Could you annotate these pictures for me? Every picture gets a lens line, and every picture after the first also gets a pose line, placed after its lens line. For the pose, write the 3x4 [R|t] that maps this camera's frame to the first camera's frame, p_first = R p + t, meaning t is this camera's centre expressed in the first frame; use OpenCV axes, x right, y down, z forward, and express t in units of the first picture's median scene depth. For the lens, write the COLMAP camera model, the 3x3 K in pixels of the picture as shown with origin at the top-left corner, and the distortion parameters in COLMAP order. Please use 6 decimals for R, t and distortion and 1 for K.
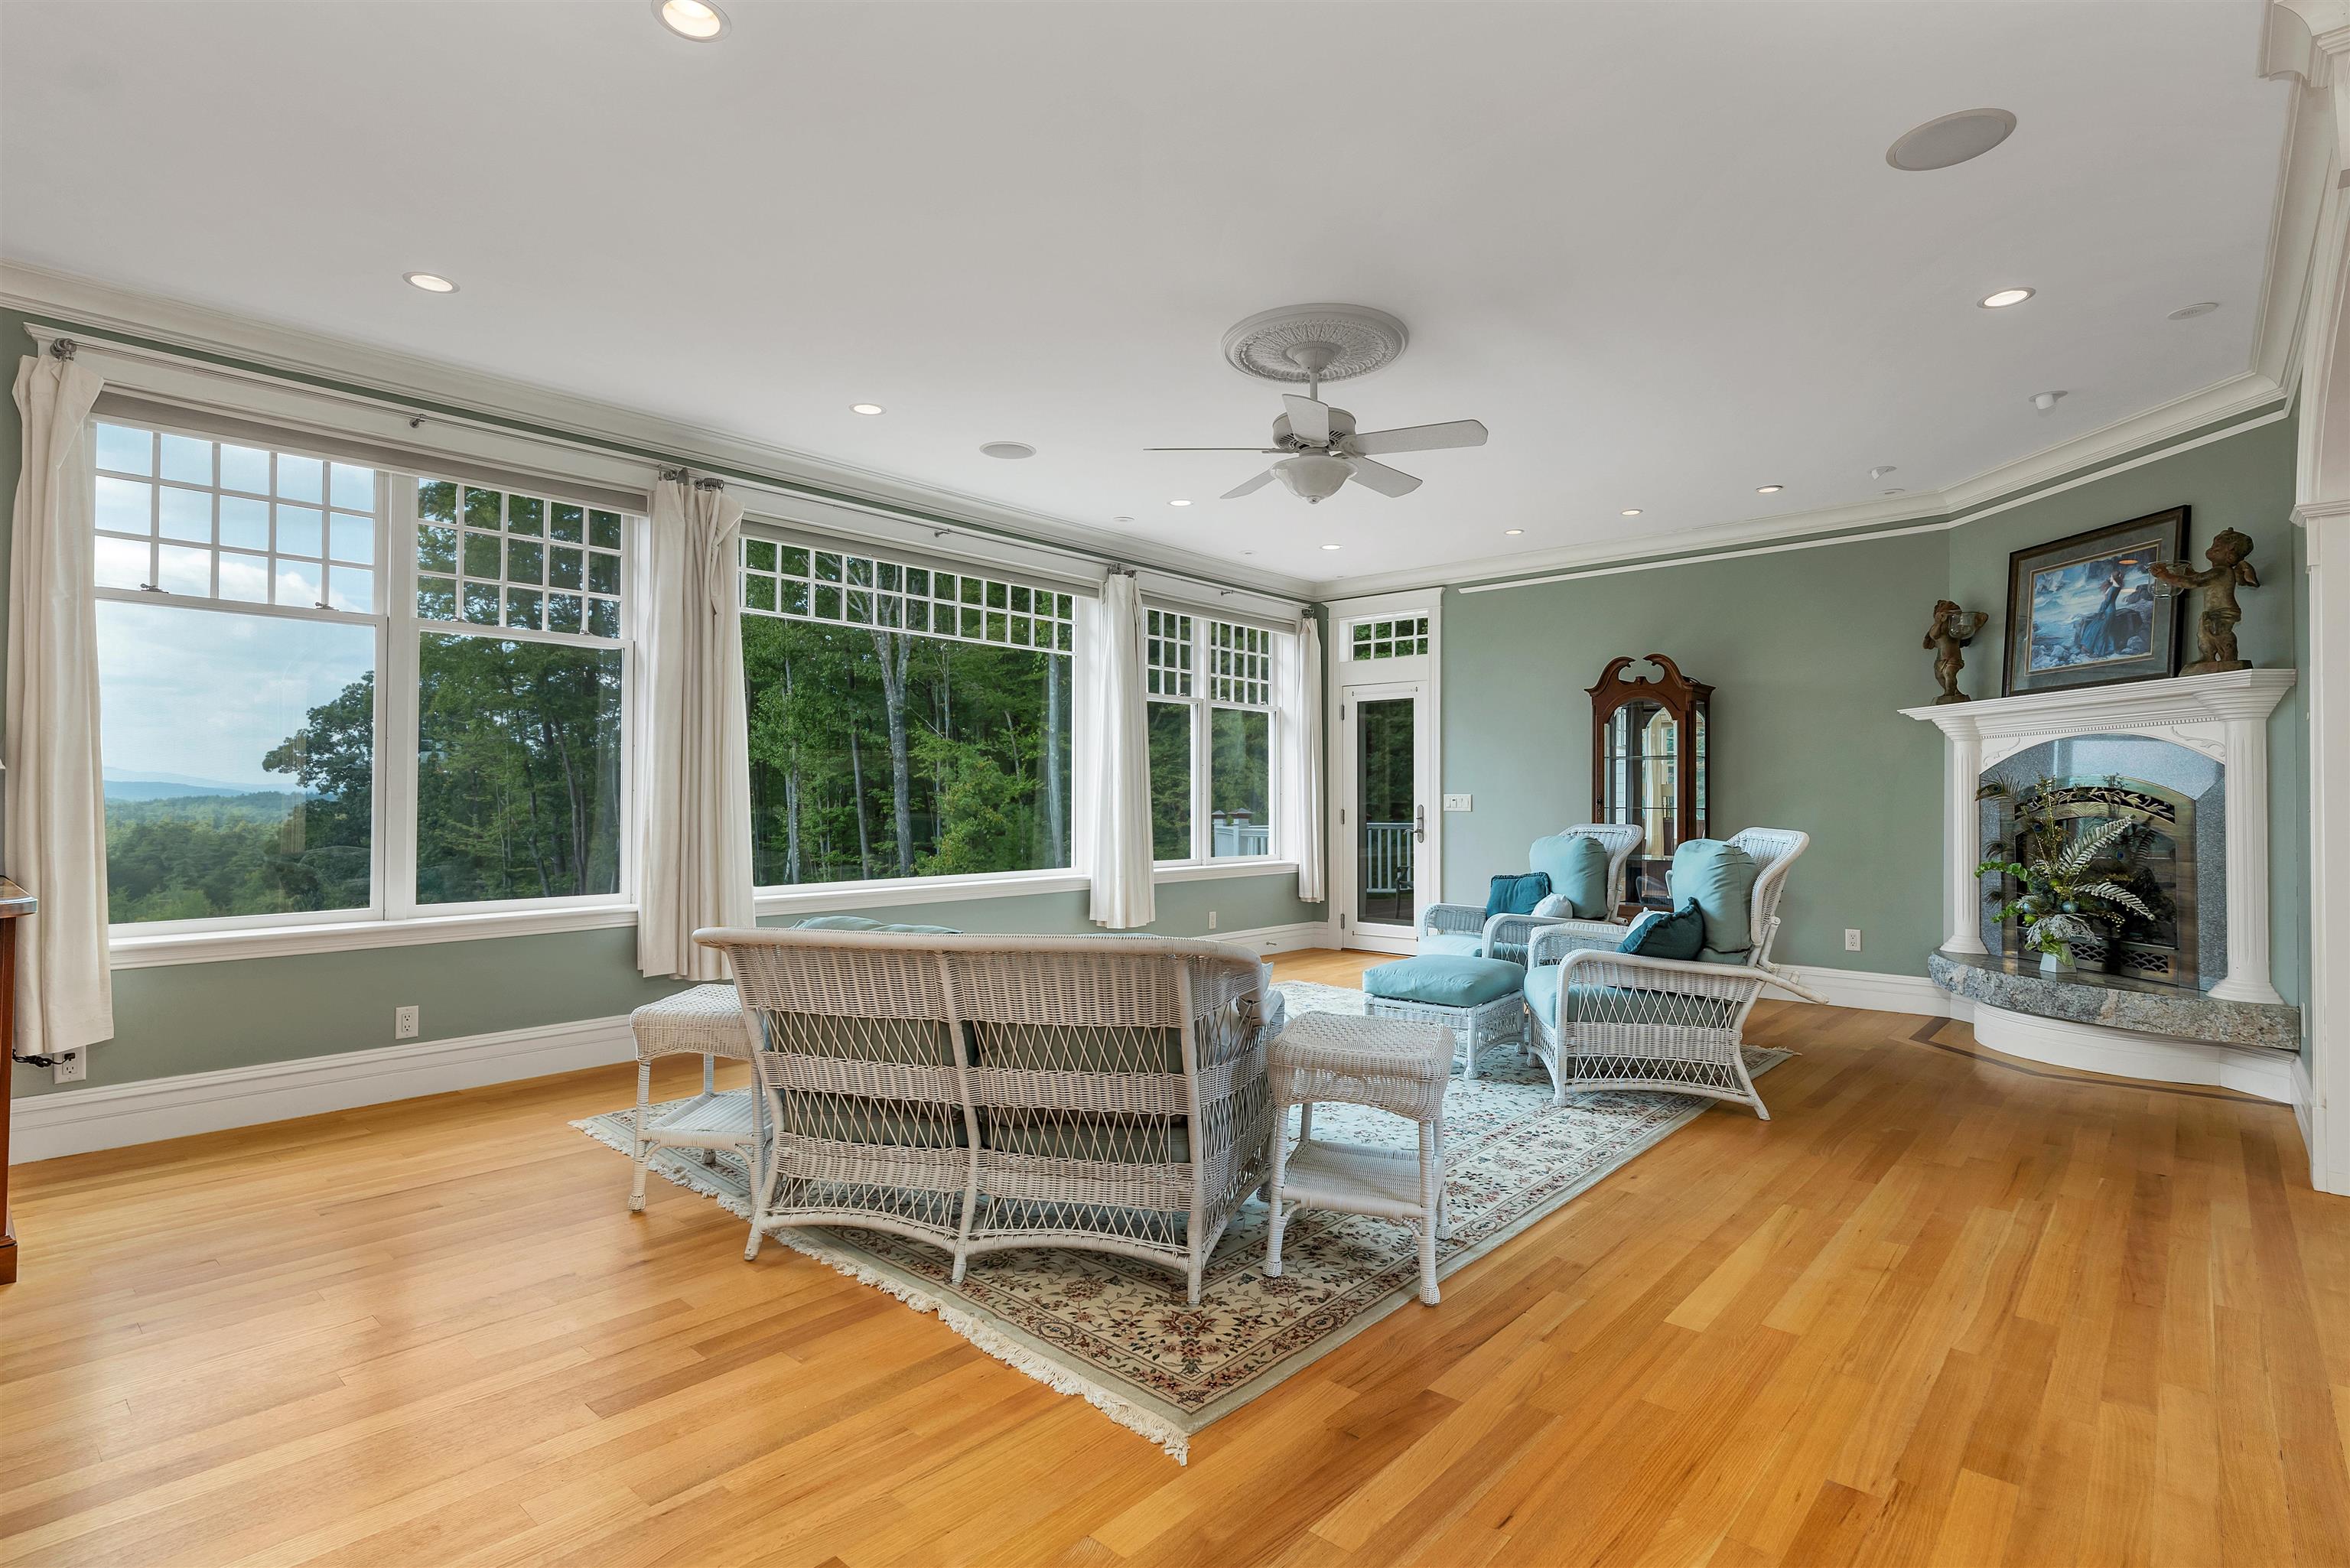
lens RADIAL K [[1159.3, 0, 1183.5], [0, 1159.3, 782.5], [0, 0, 1]] dist [-0.017970, 0.000128]
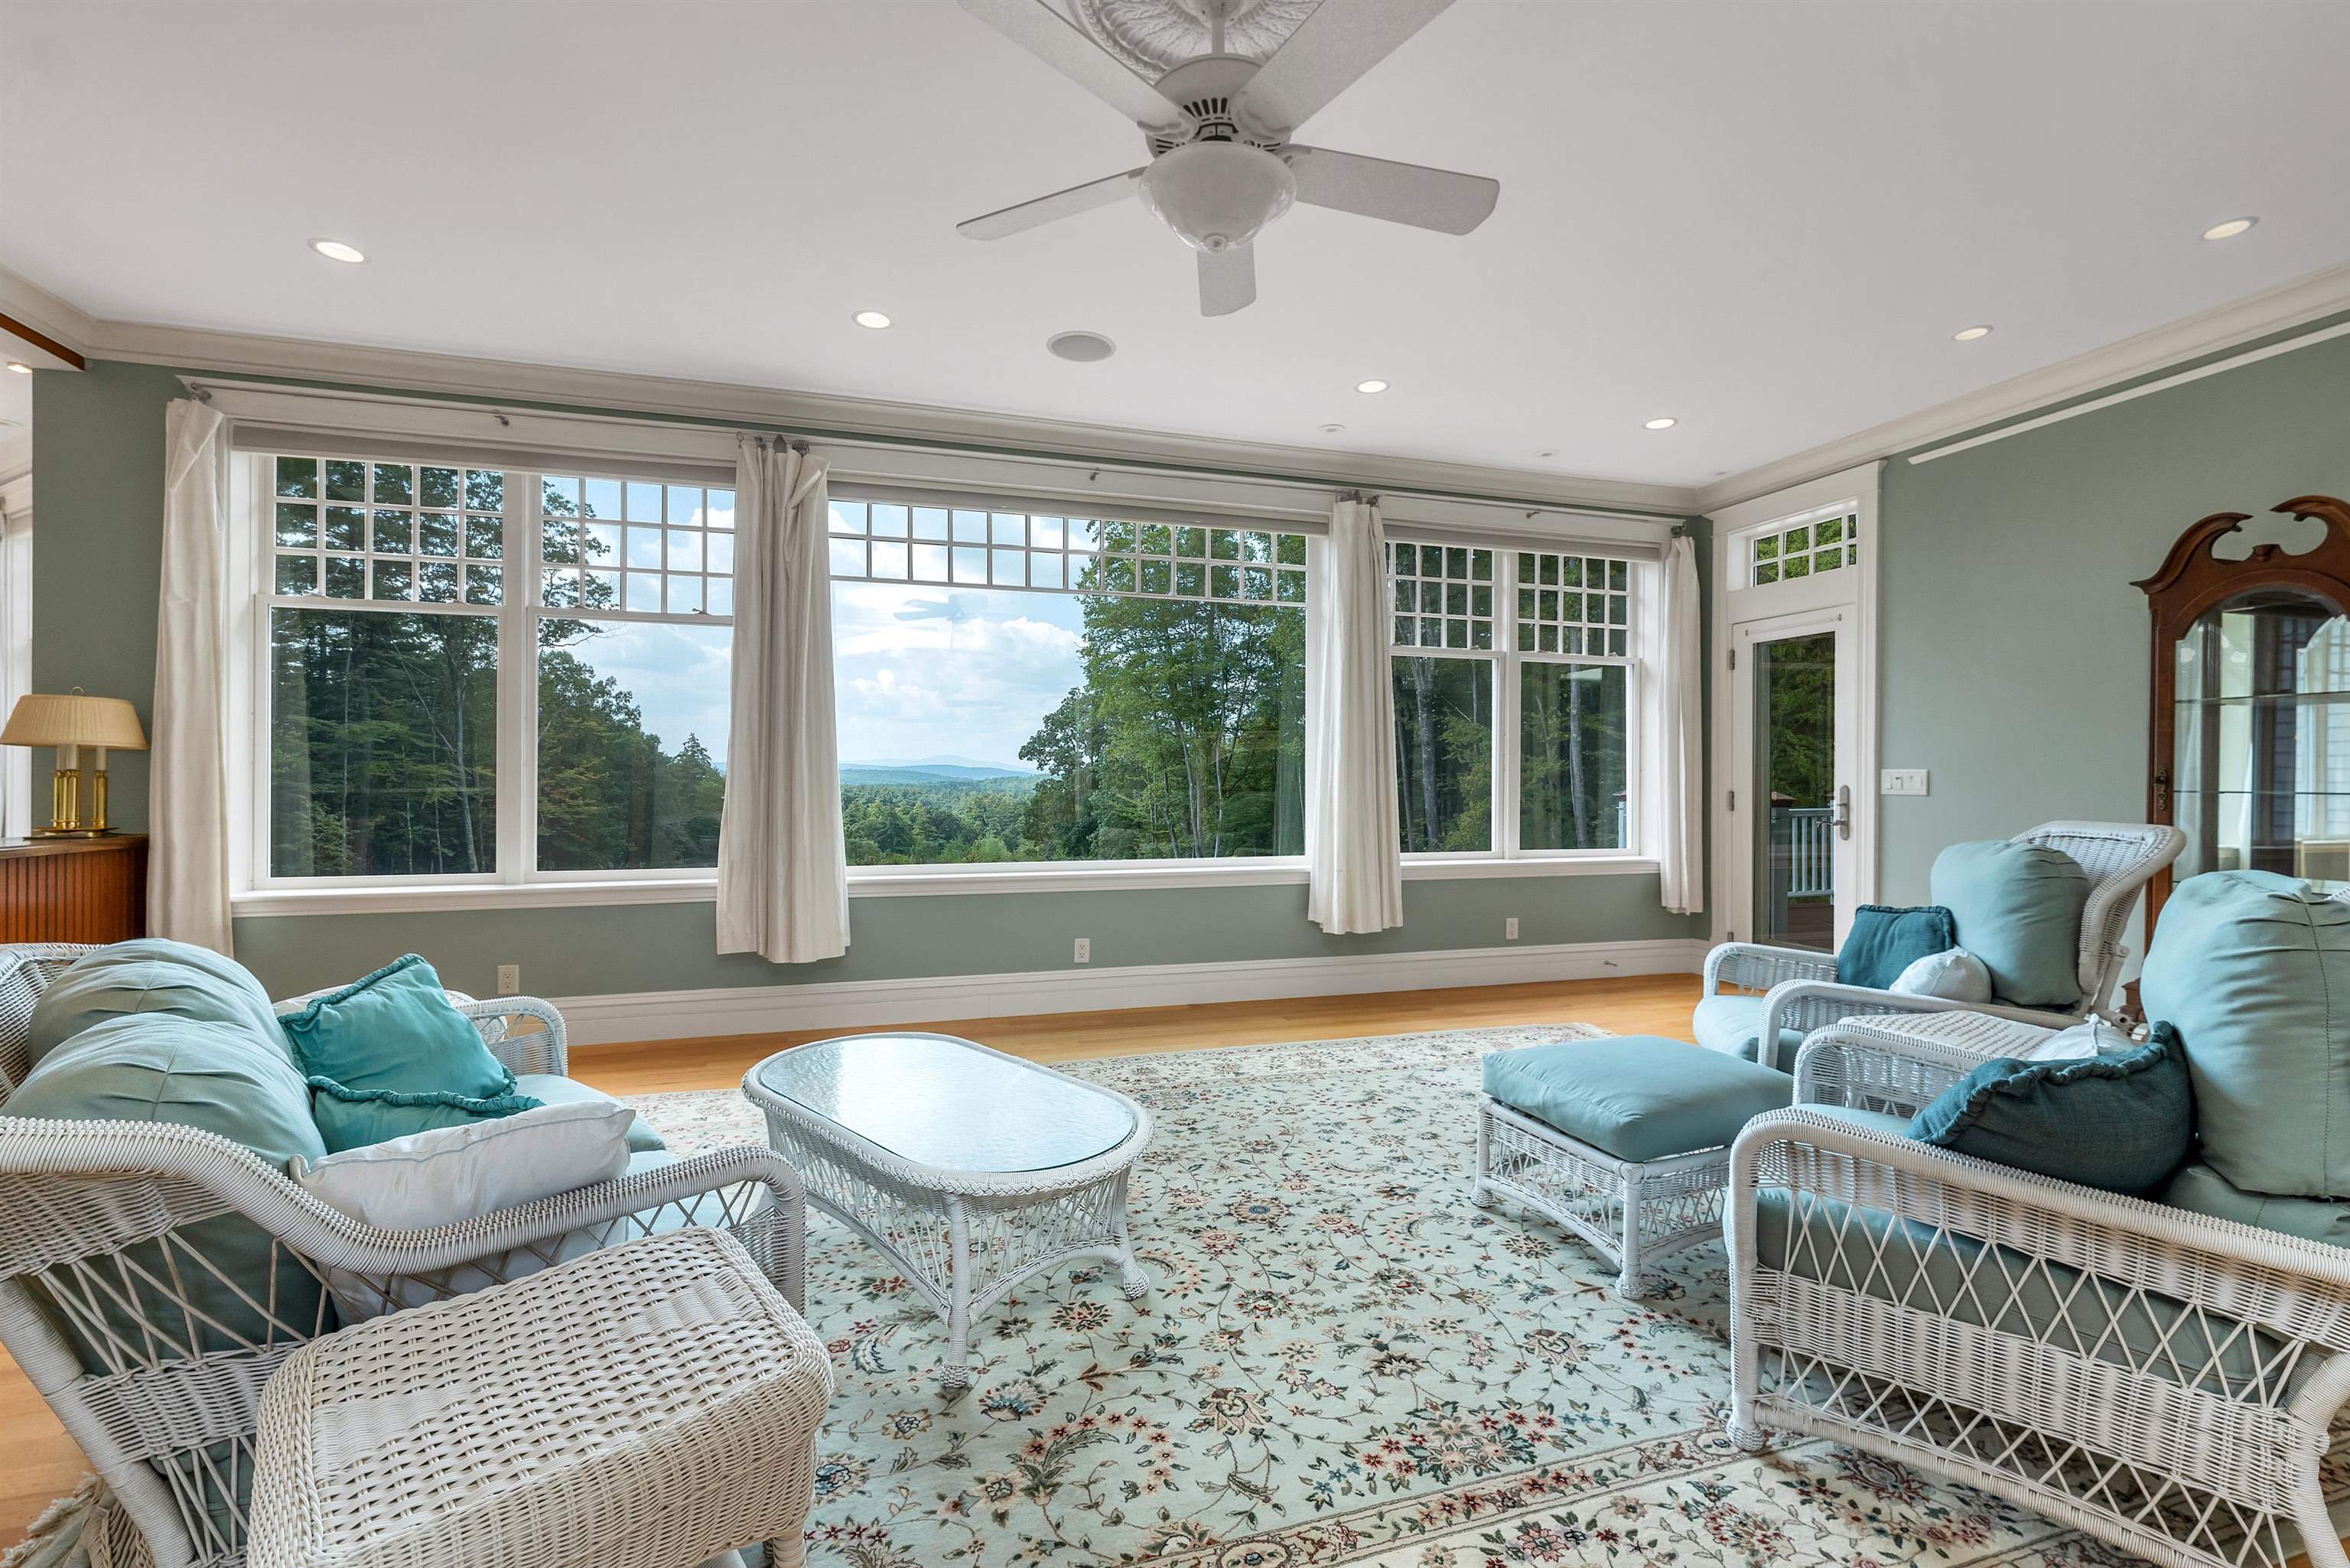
lens RADIAL K [[990.8, 0, 1162.0], [0, 990.8, 781.2], [0, 0, 1]] dist [-0.001261, 0.000847]
pose [[0.845232, 0.002838, -0.534392, 0.178622], [0.005477, 0.999887, 0.013973, 0.006490], [0.534371, -0.014737, 0.845121, 0.290034]]
